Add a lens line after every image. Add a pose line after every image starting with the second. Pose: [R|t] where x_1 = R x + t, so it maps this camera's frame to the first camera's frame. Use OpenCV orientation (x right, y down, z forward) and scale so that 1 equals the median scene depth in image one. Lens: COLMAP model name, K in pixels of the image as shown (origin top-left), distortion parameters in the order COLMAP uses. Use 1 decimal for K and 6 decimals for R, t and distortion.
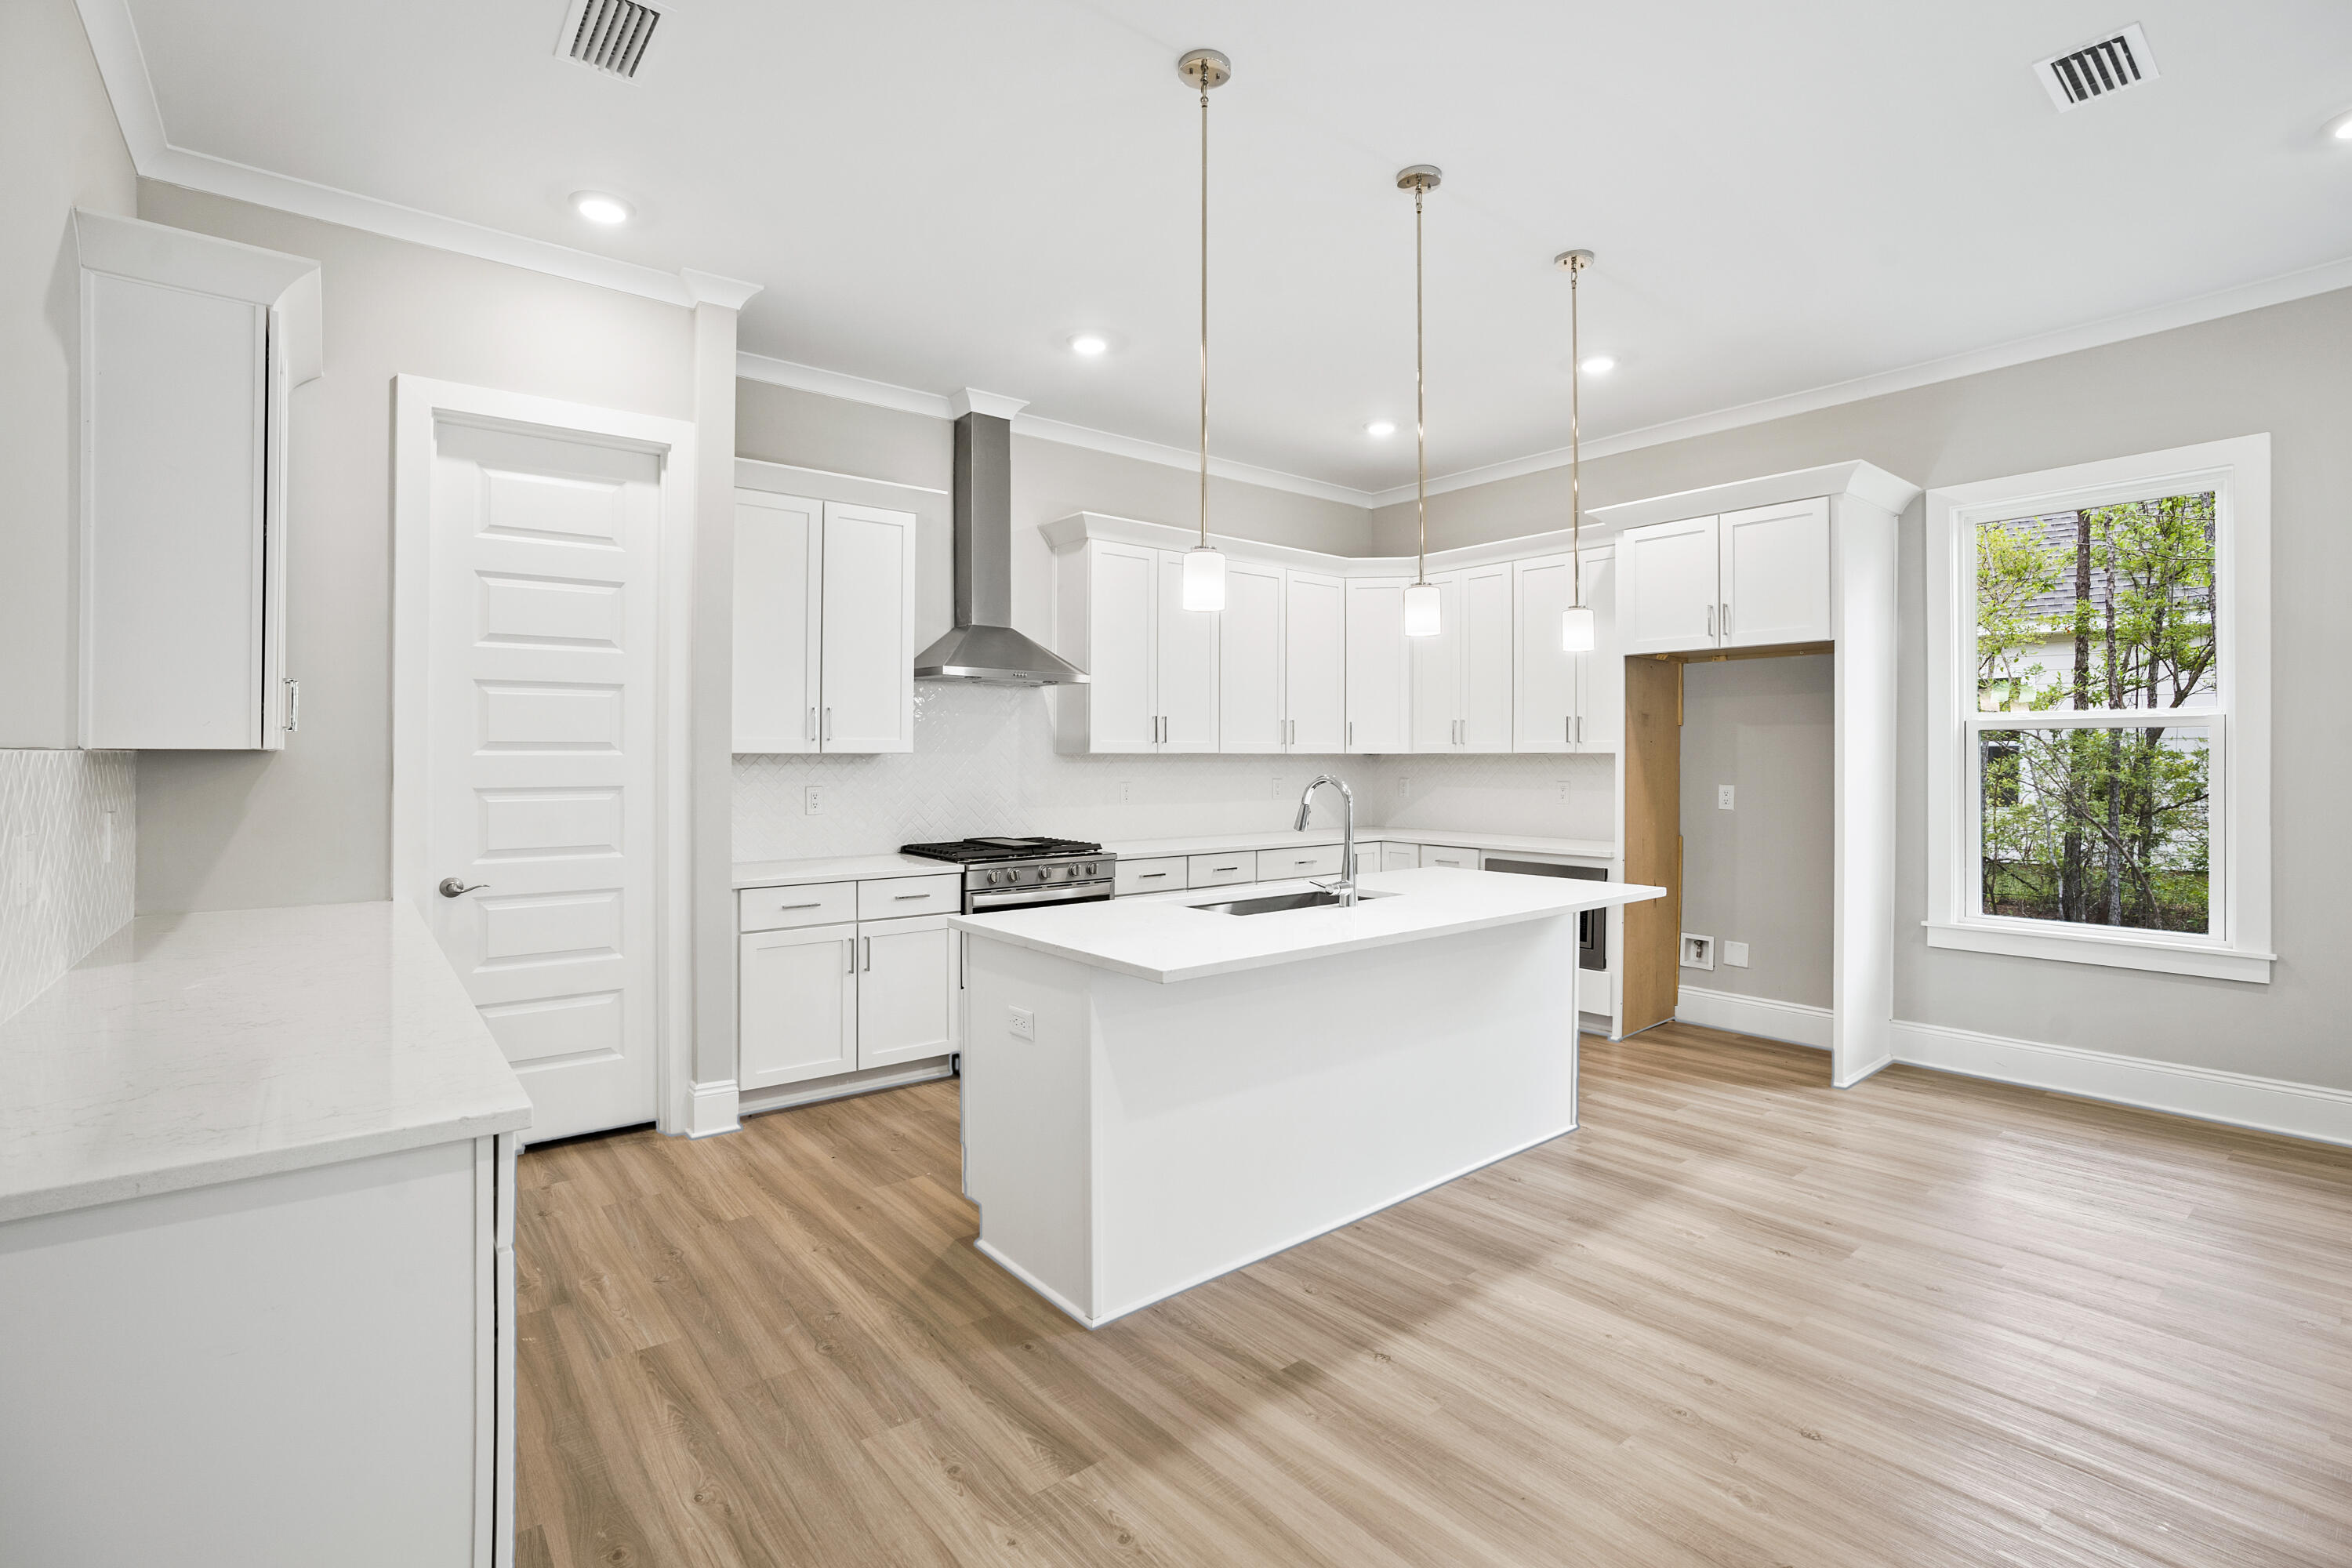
lens RADIAL K [[1090.2, 0, 1202.5], [0, 1090.2, 753.4], [0, 0, 1]] dist [-0.052204, 0.019541]
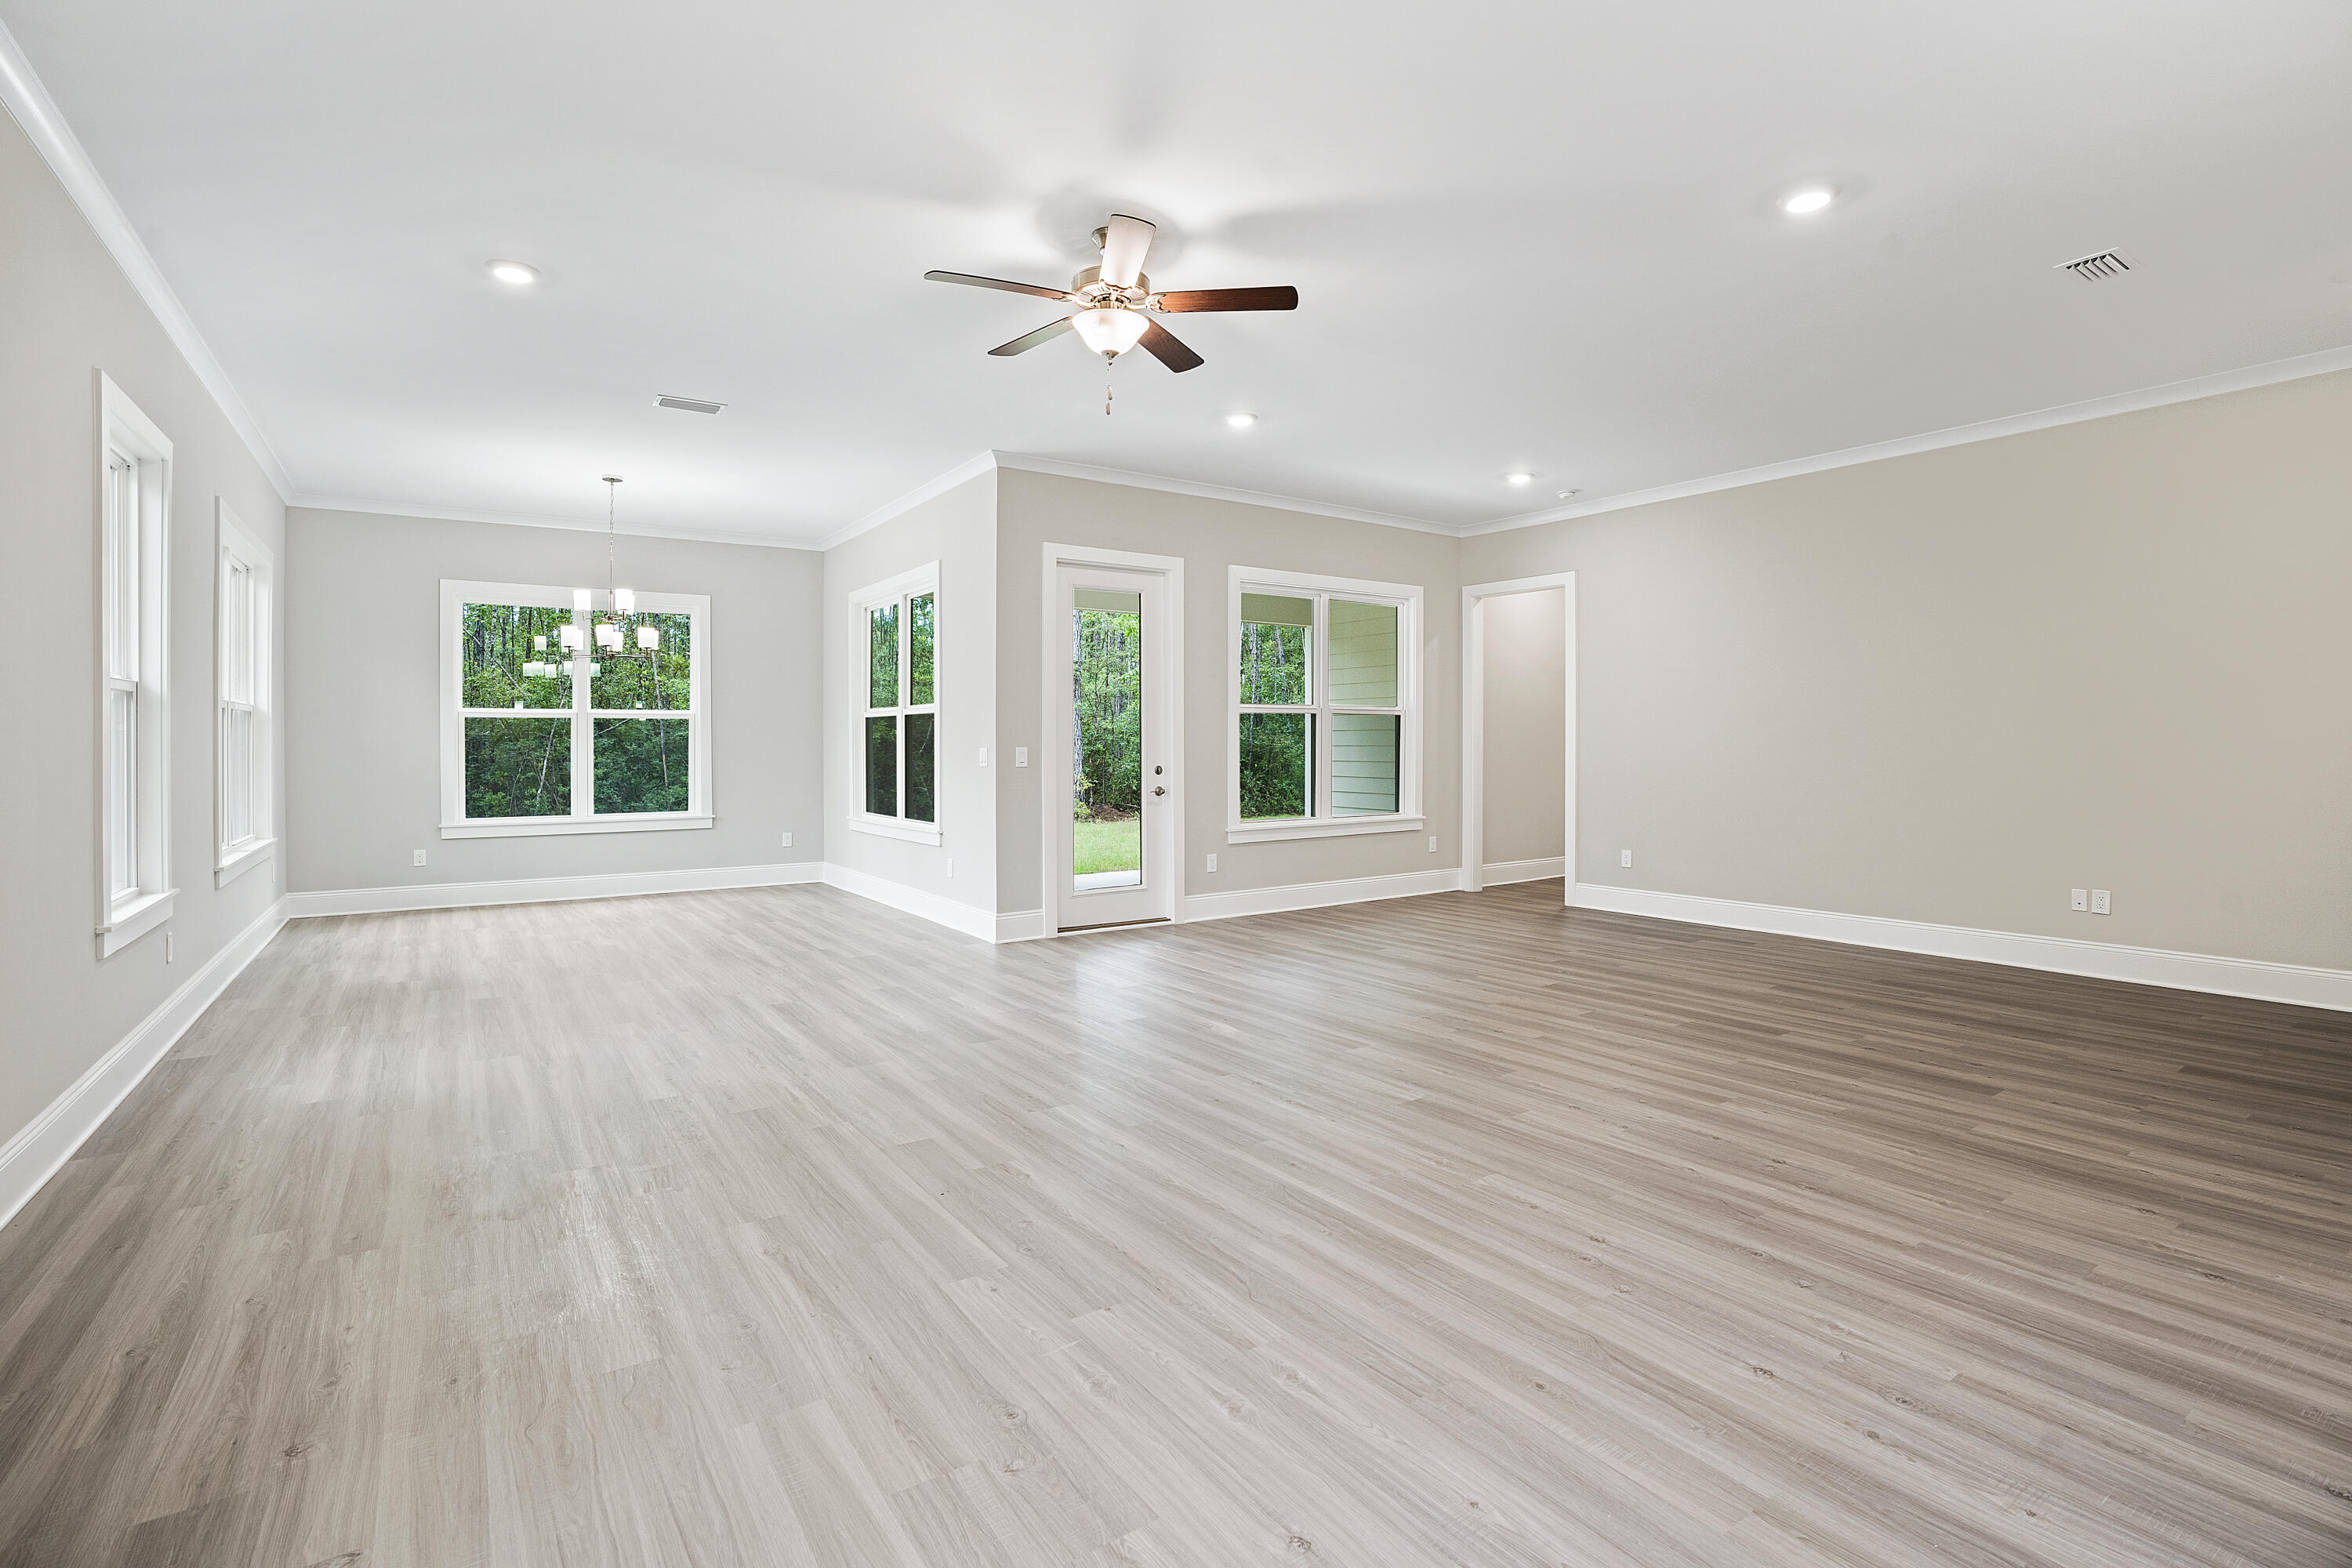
lens RADIAL K [[1090.2, 0, 1175.8], [0, 1090.2, 771.8], [0, 0, 1]] dist [-0.052204, 0.019541]
pose [[-0.995029, 0.002639, 0.099554, 0.599446], [0.004004, 0.999901, 0.013516, 0.031551], [-0.099508, 0.013848, -0.994940, 1.198226]]
